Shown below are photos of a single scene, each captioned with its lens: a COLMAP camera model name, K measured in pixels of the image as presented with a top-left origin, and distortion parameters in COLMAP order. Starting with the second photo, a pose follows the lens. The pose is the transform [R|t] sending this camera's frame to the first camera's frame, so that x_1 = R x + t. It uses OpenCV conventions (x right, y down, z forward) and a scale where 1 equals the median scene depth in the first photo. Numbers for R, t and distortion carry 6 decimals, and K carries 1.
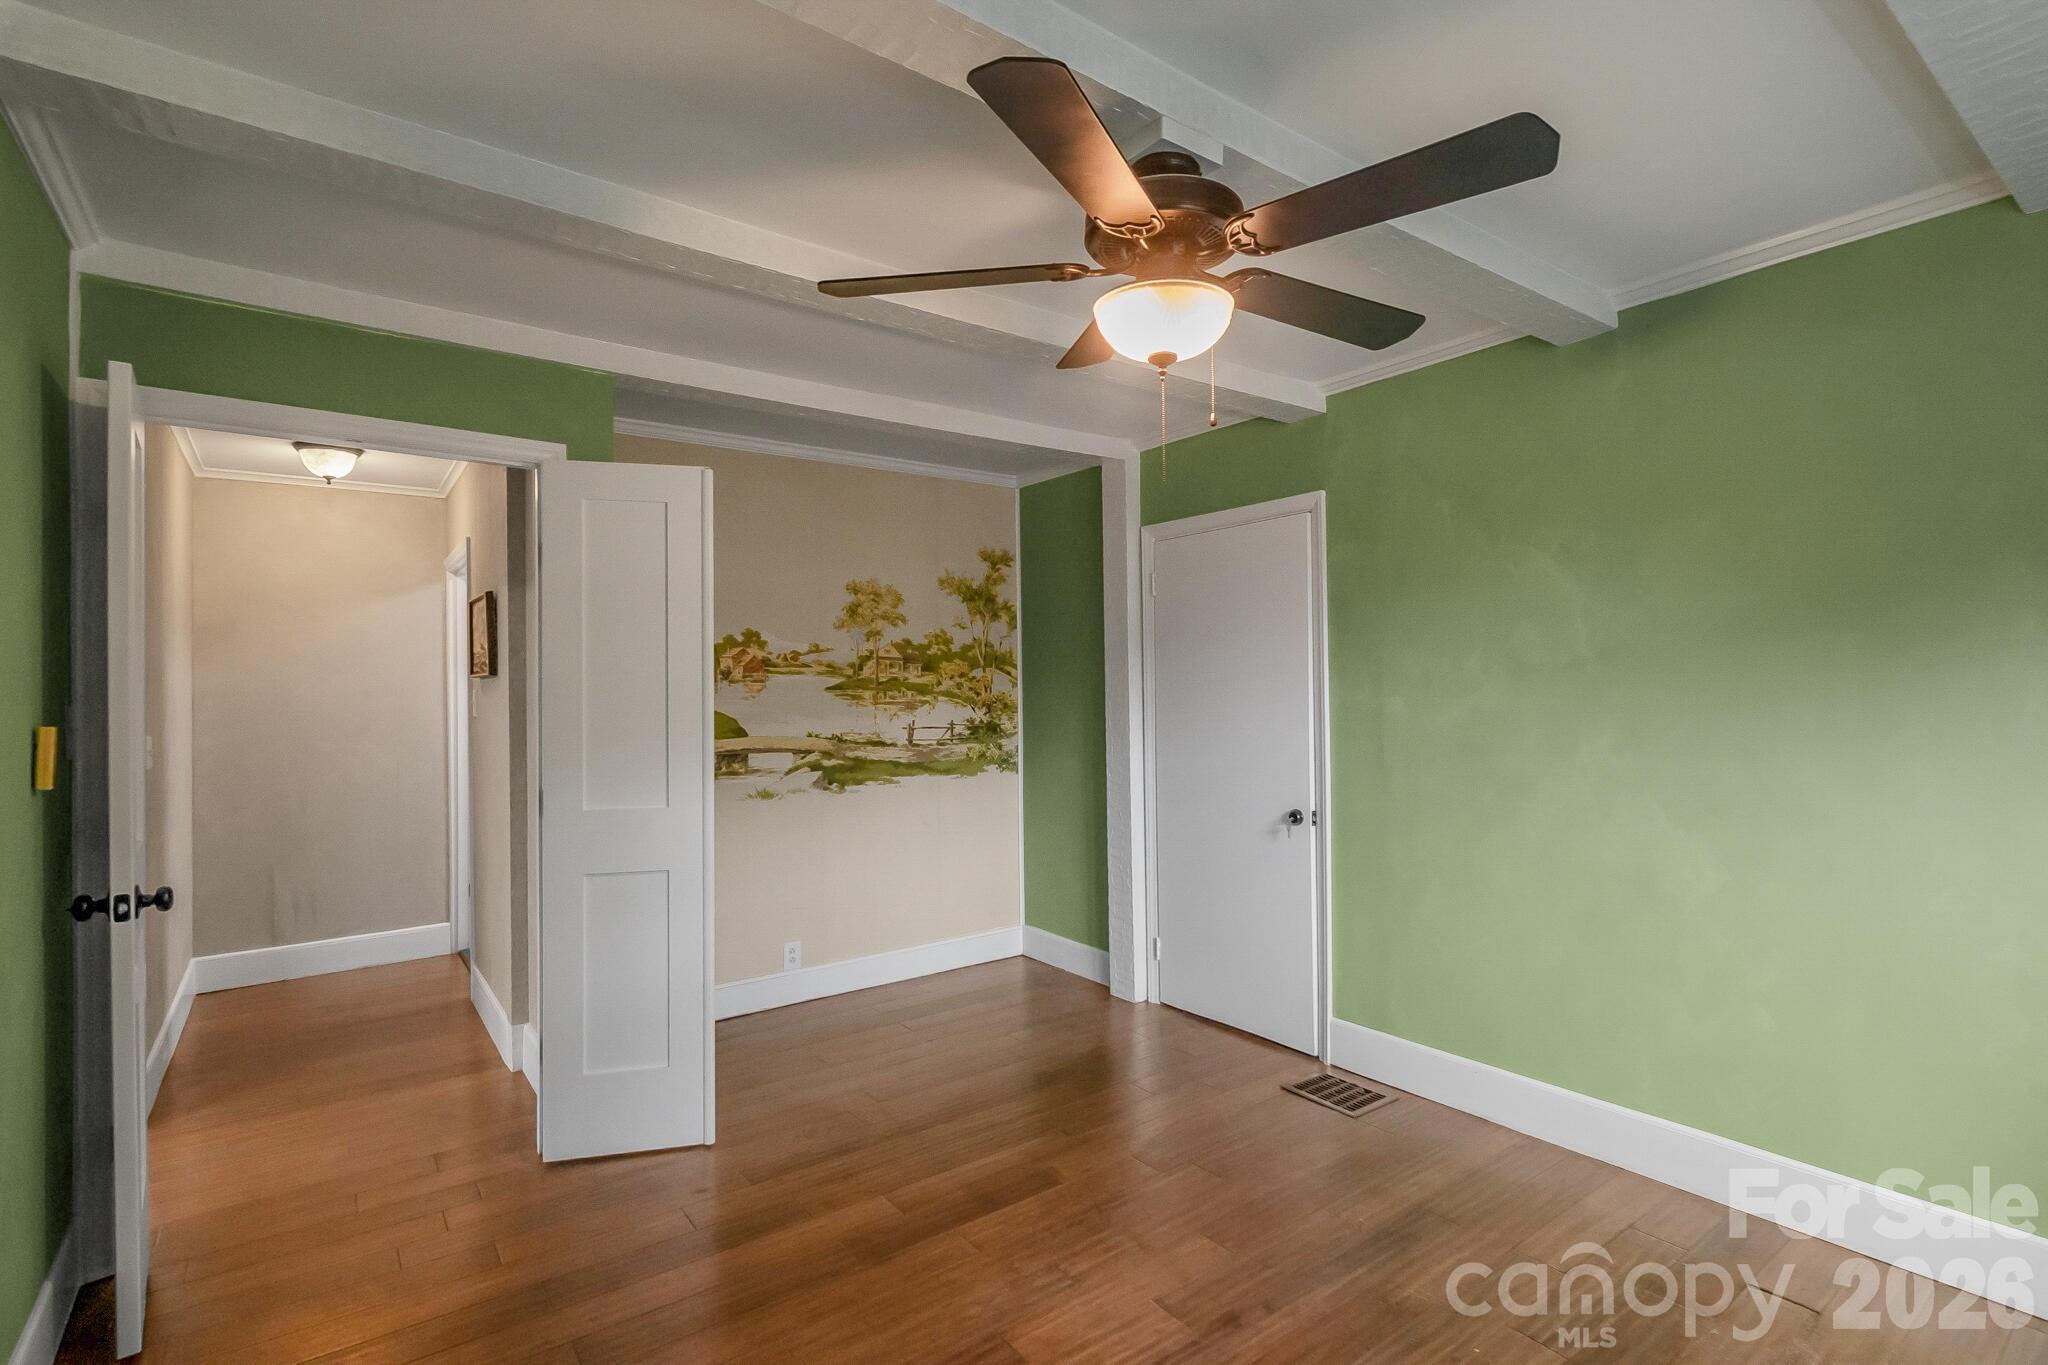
lens RADIAL K [[971.8, 0, 1045.7], [0, 971.8, 682.7], [0, 0, 1]] dist [0.002587, 0.000316]
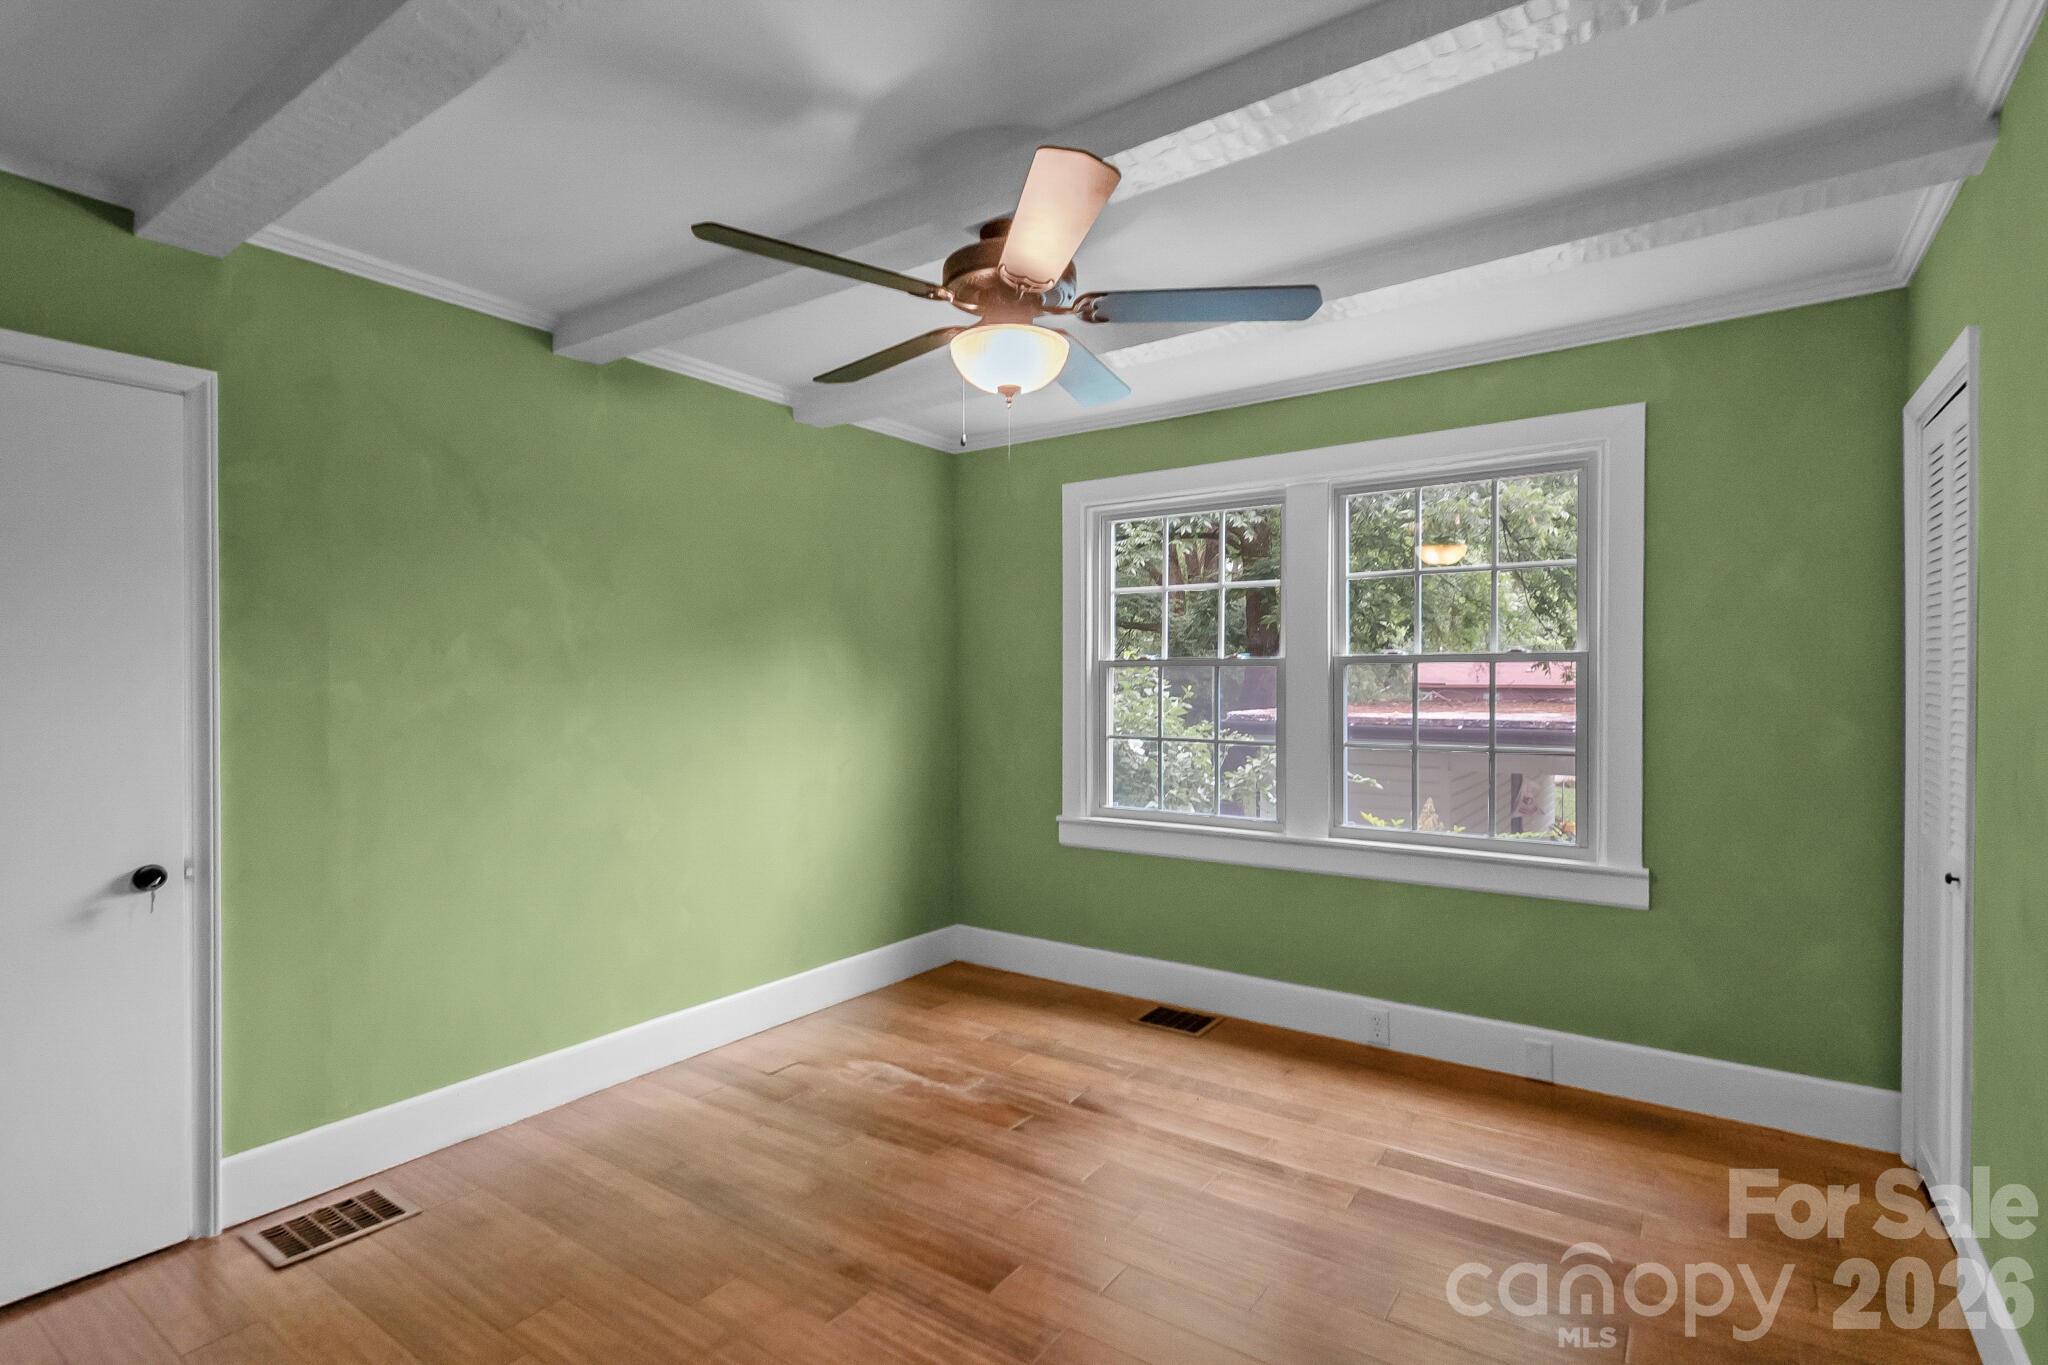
lens RADIAL K [[955.7, 0, 1024.0], [0, 955.7, 682.5], [0, 0, 1]] dist [0.000189, 0.000243]
pose [[-0.291273, 0.006691, 0.956617, -0.562009], [-0.005456, 0.999948, -0.008656, 0.018438], [-0.956624, -0.007741, -0.291221, 0.741672]]
